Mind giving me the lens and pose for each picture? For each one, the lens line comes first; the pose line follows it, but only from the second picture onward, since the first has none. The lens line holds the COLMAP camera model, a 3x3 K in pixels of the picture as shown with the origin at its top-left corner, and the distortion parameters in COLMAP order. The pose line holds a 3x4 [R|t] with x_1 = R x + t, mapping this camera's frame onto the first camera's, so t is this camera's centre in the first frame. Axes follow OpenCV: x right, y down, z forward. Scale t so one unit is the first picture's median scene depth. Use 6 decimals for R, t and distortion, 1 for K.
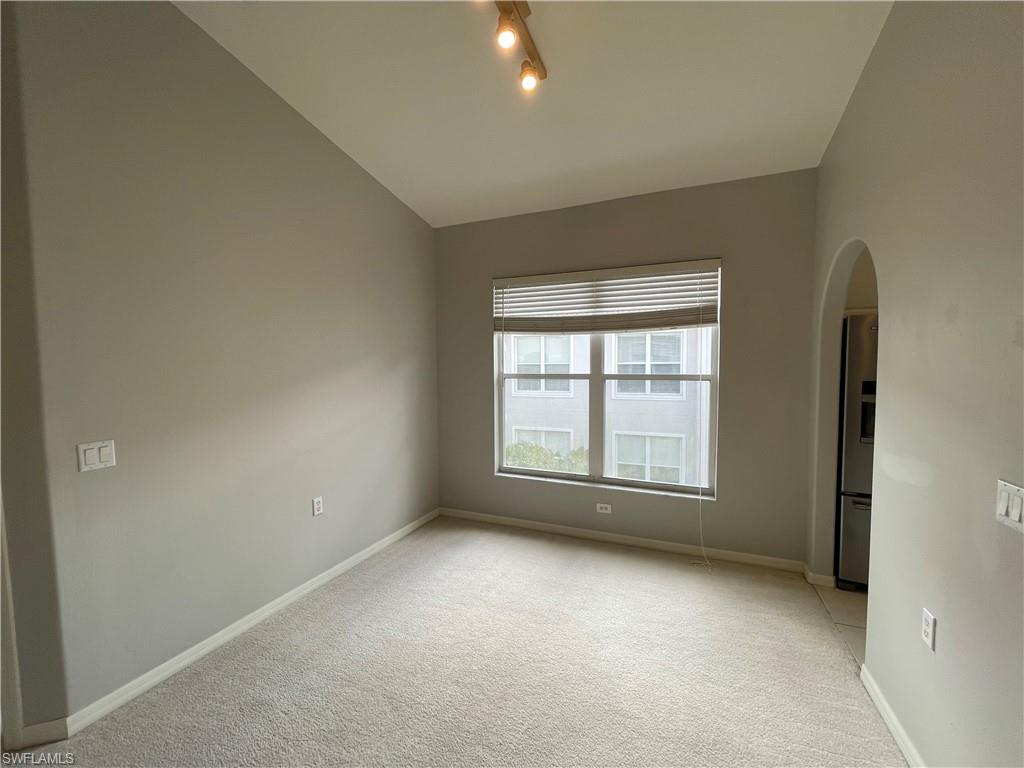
lens RADIAL K [[412.8, 0, 502.6], [0, 412.8, 384.4], [0, 0, 1]] dist [-0.004182, 0.001263]
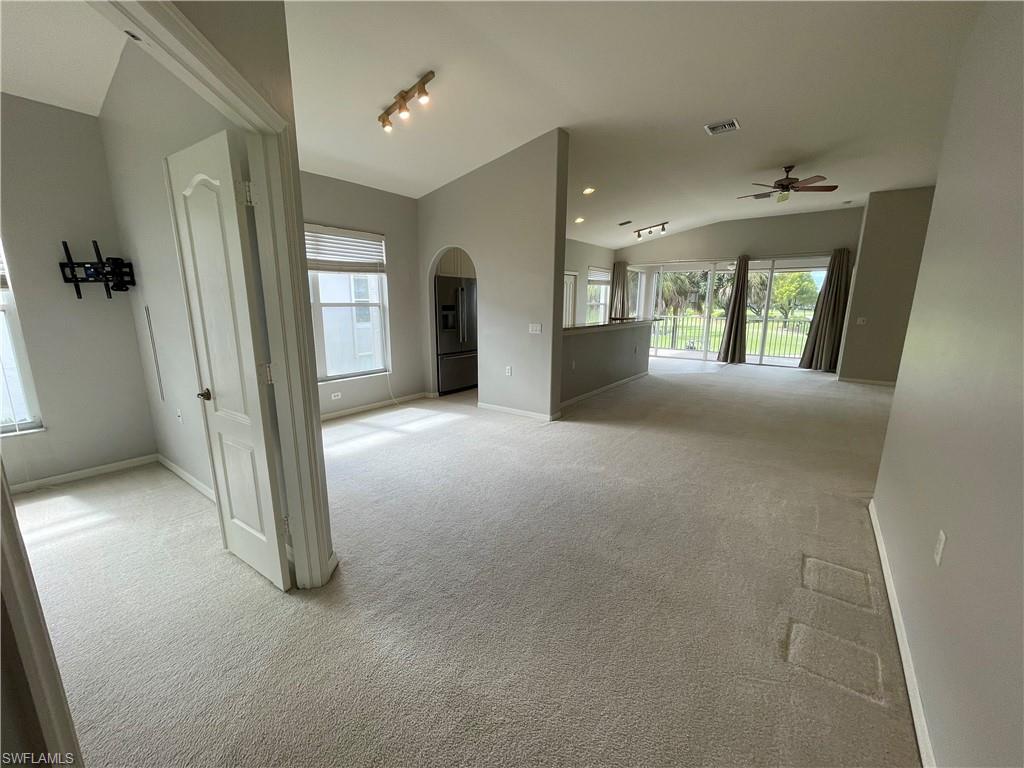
lens RADIAL K [[412.8, 0, 510.6], [0, 412.8, 387.0], [0, 0, 1]] dist [-0.004182, 0.001263]
pose [[0.221942, -0.187950, 0.956774, -1.003763], [0.041871, 0.982178, 0.183227, 0.025619], [-0.974160, -0.000605, 0.225856, 0.065621]]
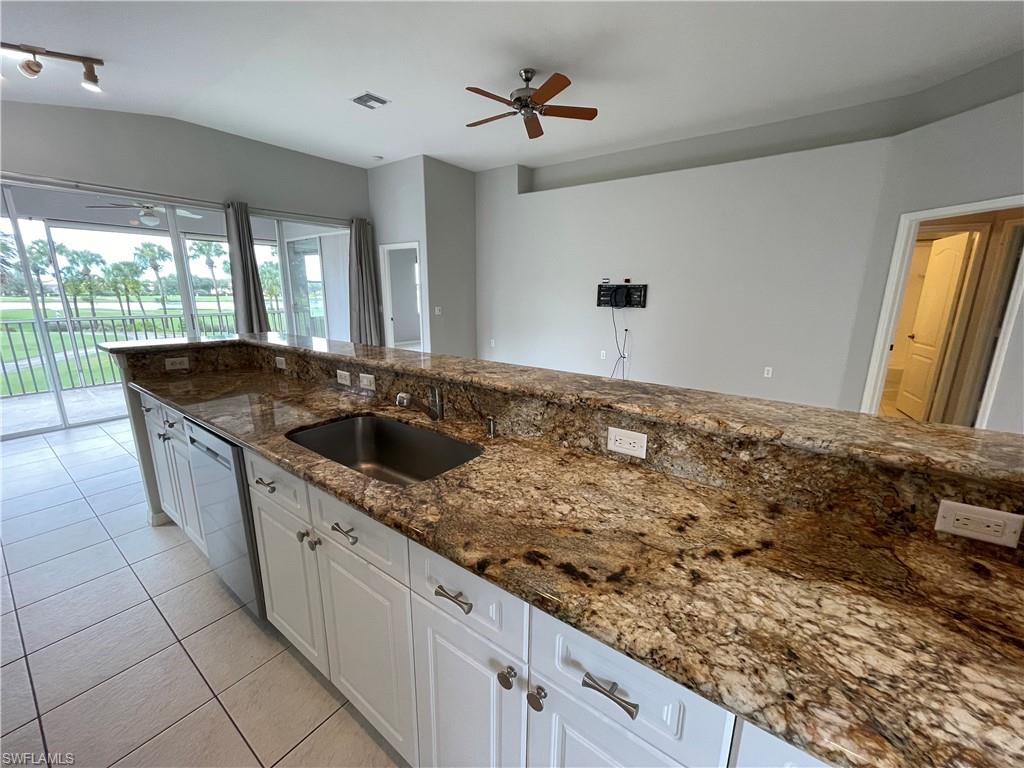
lens RADIAL K [[412.8, 0, 509.1], [0, 412.8, 385.1], [0, 0, 1]] dist [-0.004182, 0.001263]
pose [[-0.974491, -0.048521, 0.219119, 0.748665], [0.013350, 0.962088, 0.272411, -0.021017], [-0.224030, 0.268387, -0.936898, 0.526657]]
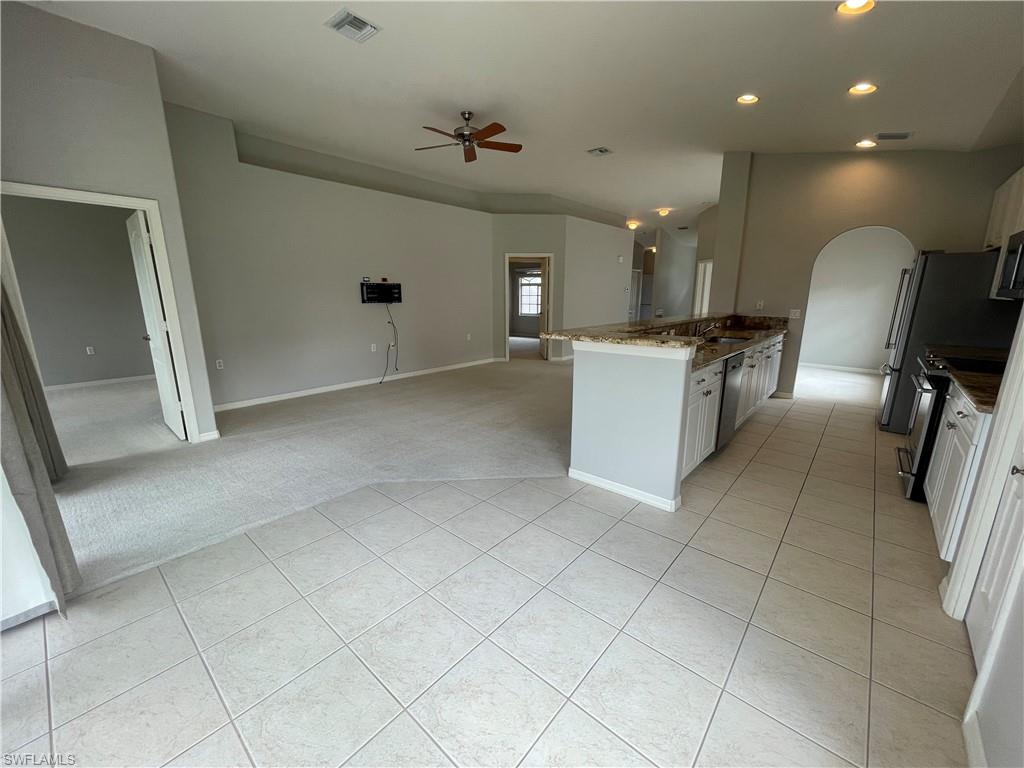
lens RADIAL K [[412.8, 0, 507.6], [0, 412.8, 384.8], [0, 0, 1]] dist [-0.004182, 0.001263]
pose [[-0.304858, 0.217807, -0.927158, 2.282820], [-0.047903, 0.968760, 0.243331, 0.010201], [0.951192, 0.118595, -0.284901, -0.058540]]
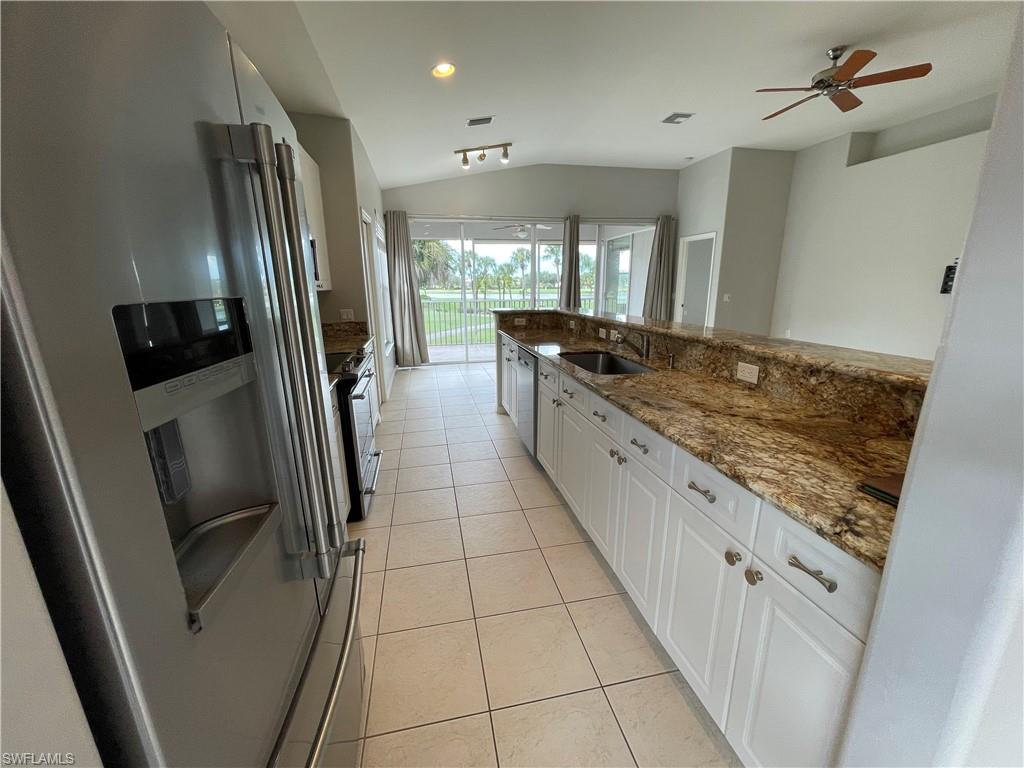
lens RADIAL K [[412.8, 0, 509.6], [0, 412.8, 384.7], [0, 0, 1]] dist [-0.004182, 0.001263]
pose [[-0.582015, -0.181389, 0.792689, 0.490057], [0.056410, 0.963450, 0.261881, -0.011586], [-0.811219, 0.197134, -0.550510, 0.707115]]
